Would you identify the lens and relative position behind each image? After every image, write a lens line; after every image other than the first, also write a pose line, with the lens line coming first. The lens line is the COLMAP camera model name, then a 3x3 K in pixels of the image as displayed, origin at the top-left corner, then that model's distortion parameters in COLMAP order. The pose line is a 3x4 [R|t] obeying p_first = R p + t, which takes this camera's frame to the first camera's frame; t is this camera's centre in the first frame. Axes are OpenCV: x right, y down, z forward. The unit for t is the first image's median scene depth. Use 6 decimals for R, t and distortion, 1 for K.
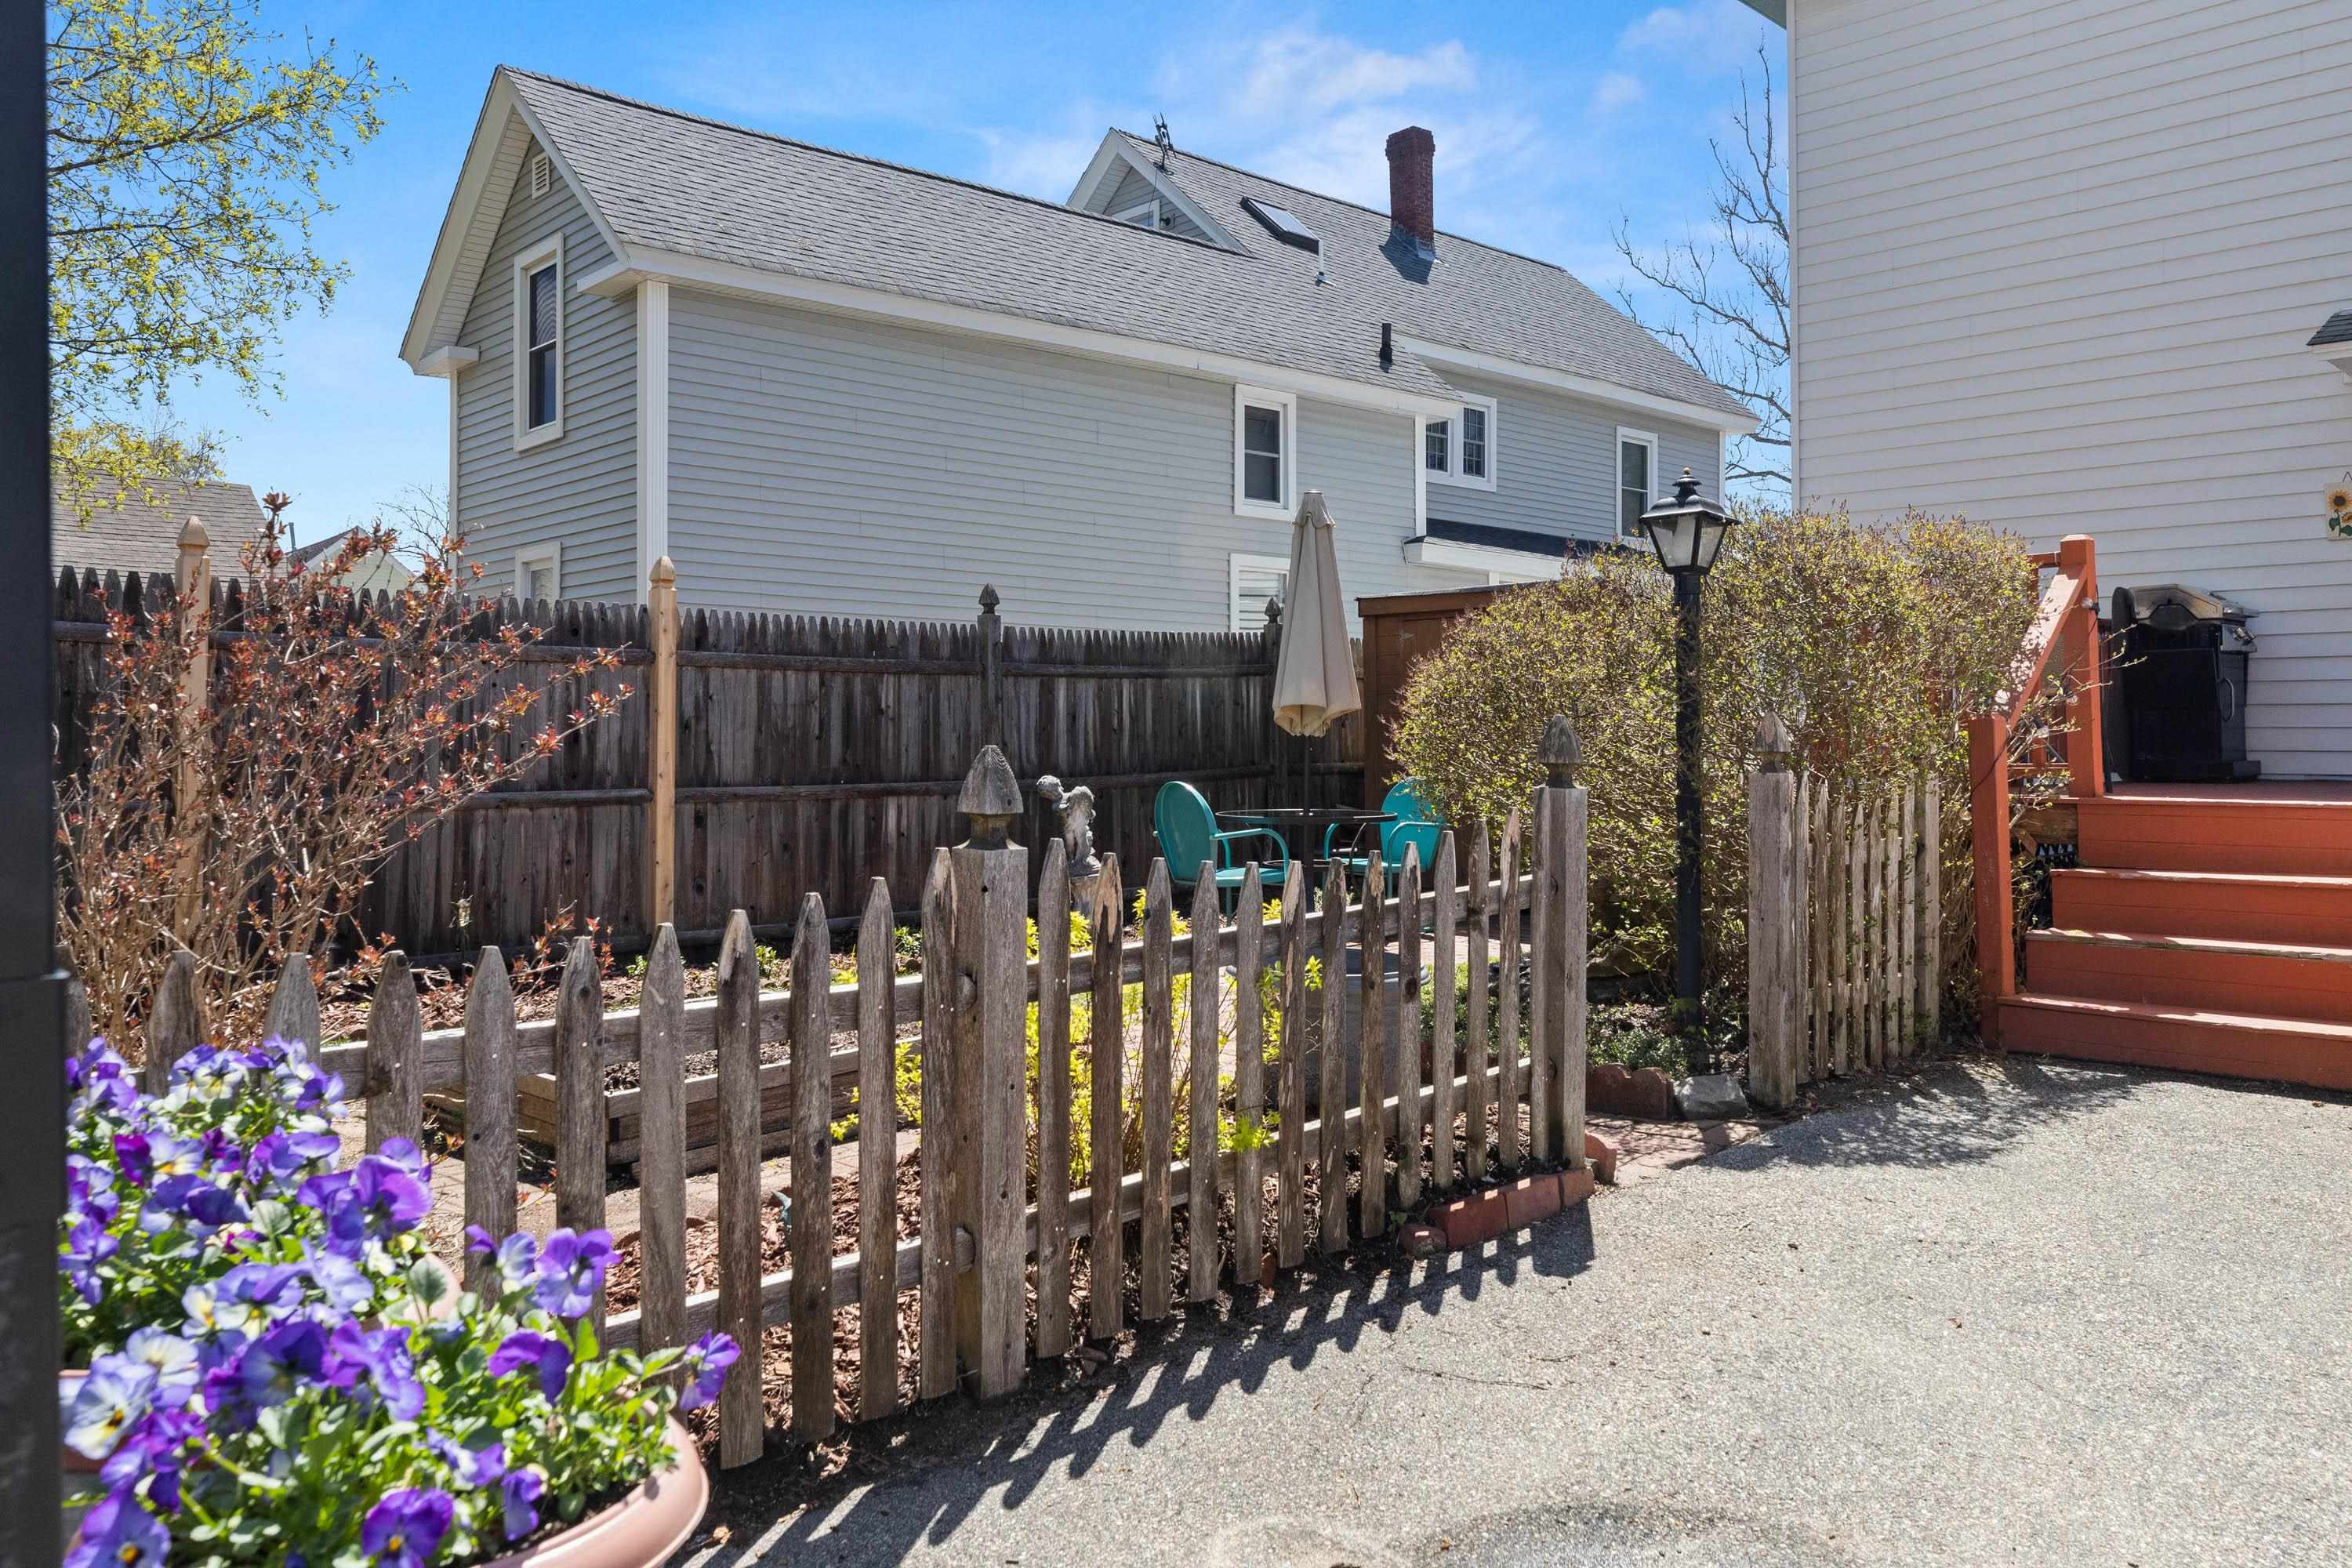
lens RADIAL K [[1735.5, 0, 1185.5], [0, 1735.5, 720.3], [0, 0, 1]] dist [-0.004668, -0.003046]
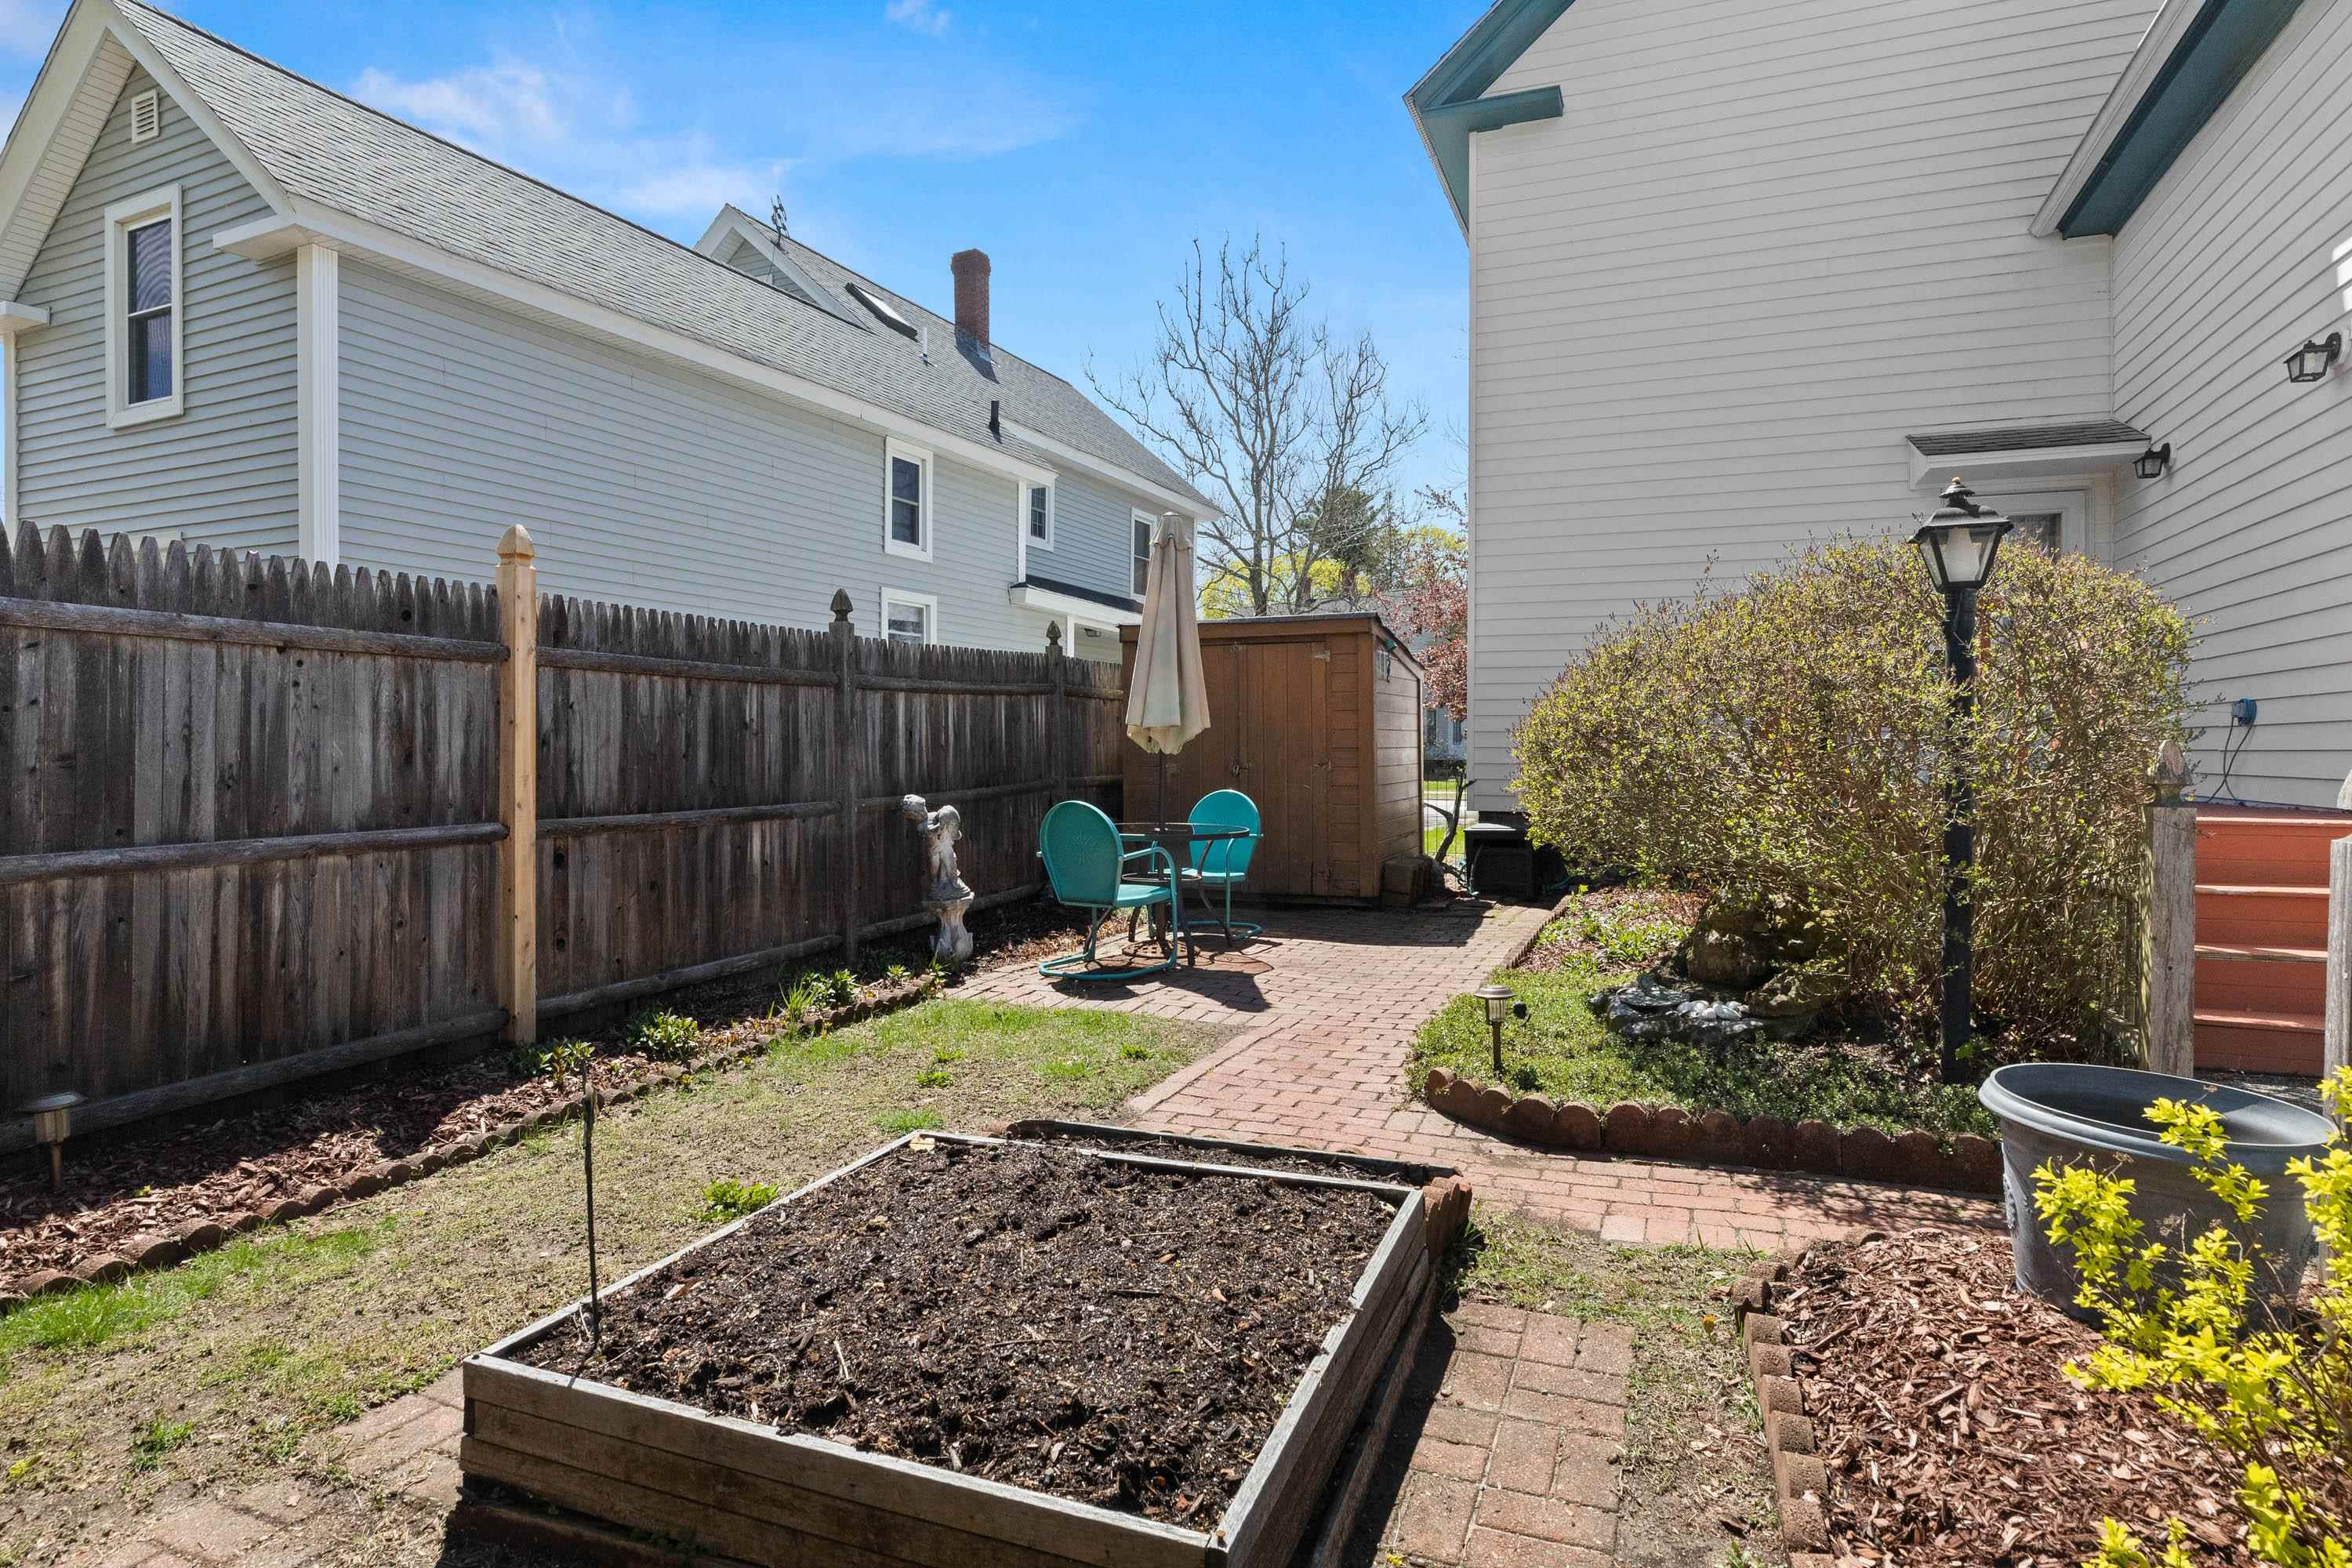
lens RADIAL K [[1255.8, 0, 1178.6], [0, 1255.8, 771.0], [0, 0, 1]] dist [-0.011782, 0.003269]
pose [[0.921858, -0.003043, 0.387515, -0.145255], [-0.008759, 0.999550, 0.028687, -0.001354], [-0.387428, -0.029839, 0.921417, 0.214388]]
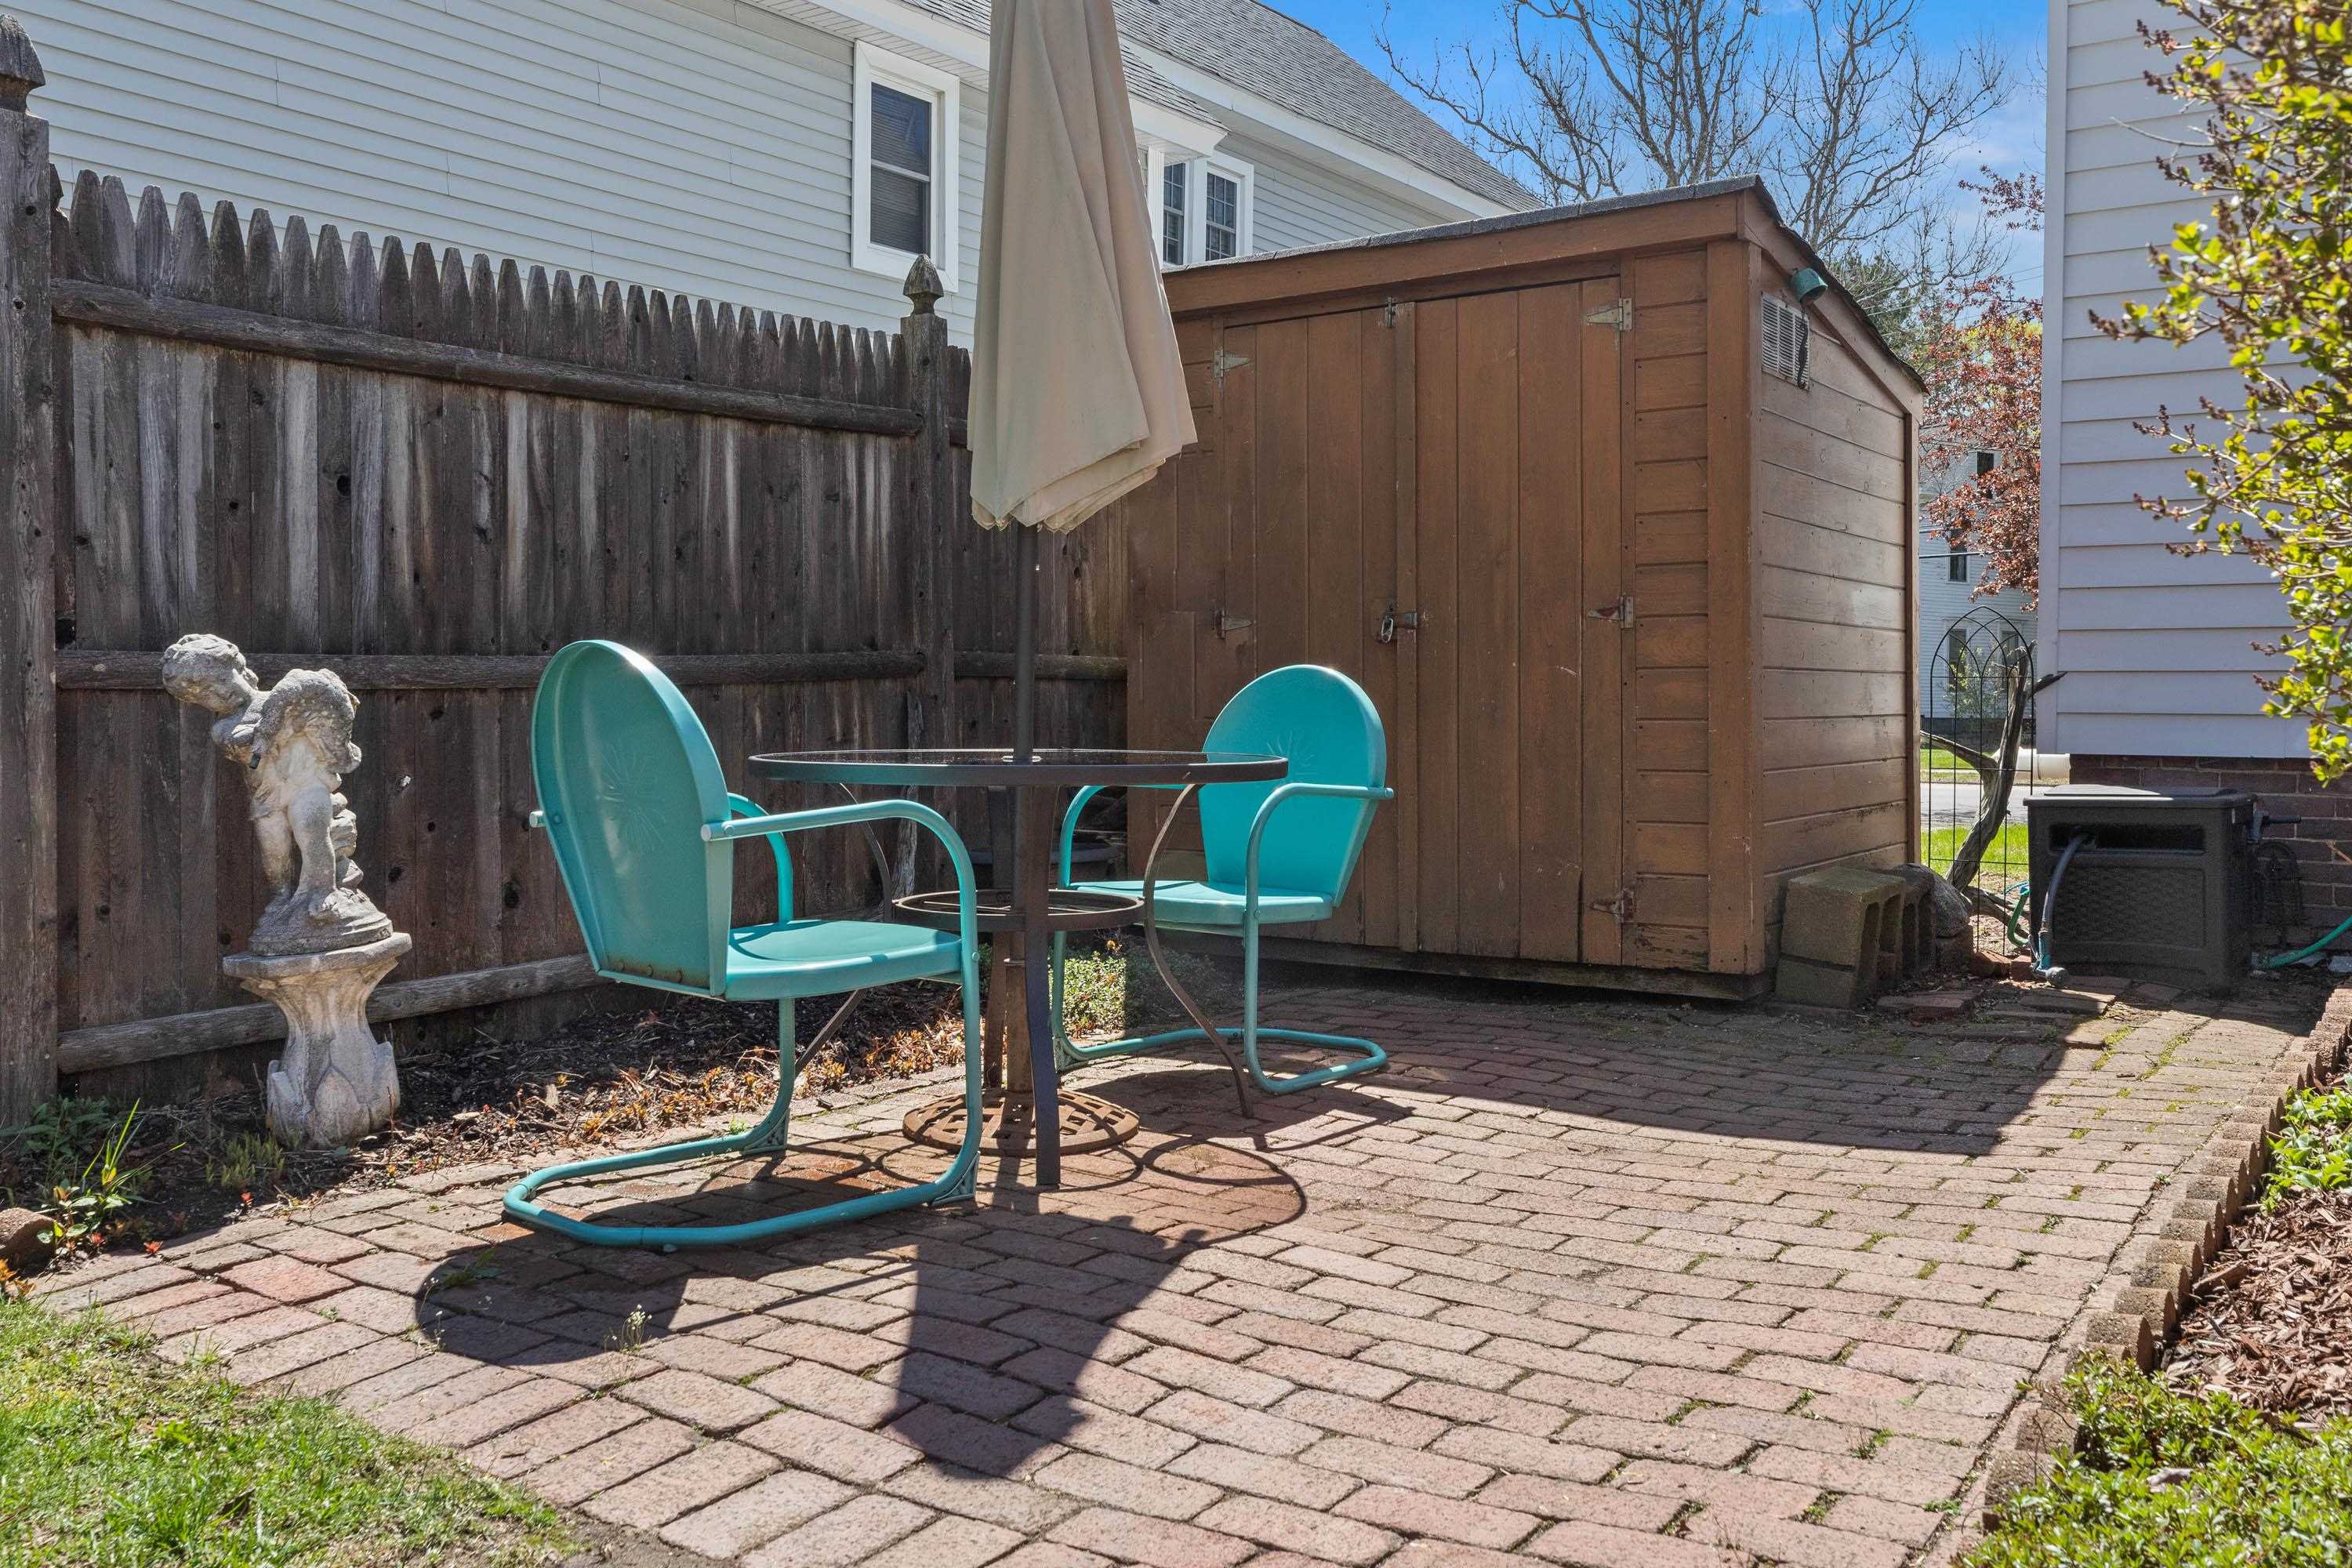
lens RADIAL K [[1940.0, 0, 1201.9], [0, 1940.0, 744.9], [0, 0, 1]] dist [-0.009034, 0.011645]
pose [[0.980454, 0.003912, 0.196708, 0.020406], [-0.010148, 0.999477, 0.030703, 0.027195], [-0.196485, -0.032099, 0.979981, 0.428760]]
